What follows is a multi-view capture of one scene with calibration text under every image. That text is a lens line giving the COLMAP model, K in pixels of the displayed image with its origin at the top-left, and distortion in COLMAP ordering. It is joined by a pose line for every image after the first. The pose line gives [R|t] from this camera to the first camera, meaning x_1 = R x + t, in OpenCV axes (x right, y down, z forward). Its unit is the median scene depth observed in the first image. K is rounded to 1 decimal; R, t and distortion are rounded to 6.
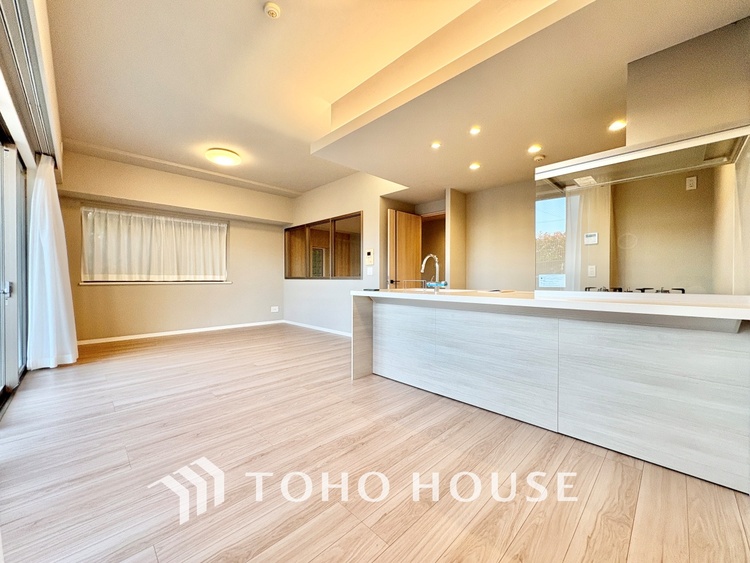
lens RADIAL K [[299.3, 0, 376.3], [0, 299.3, 283.5], [0, 0, 1]] dist [0.001836, -0.000283]
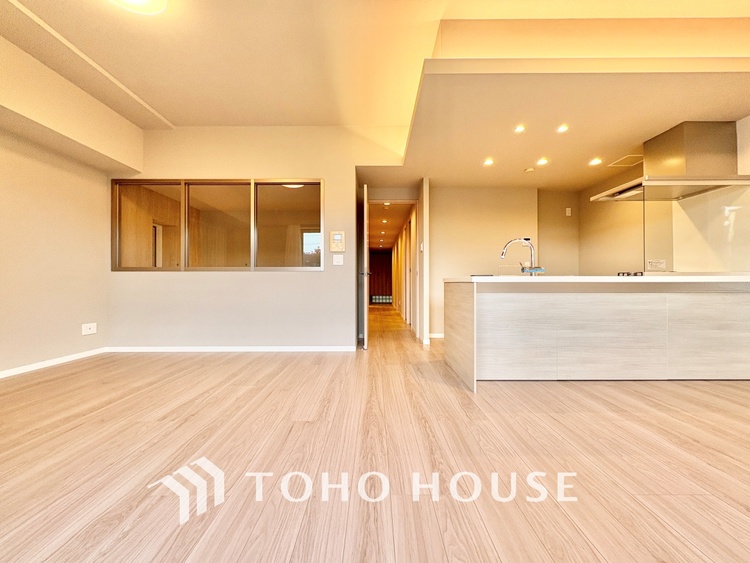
lens RADIAL K [[299.3, 0, 375.1], [0, 299.3, 282.1], [0, 0, 1]] dist [0.001836, -0.000283]
pose [[0.706568, -0.001356, 0.707644, -0.646191], [0.014110, 0.999826, -0.012172, 0.035518], [-0.707505, 0.018585, 0.706464, 0.509428]]
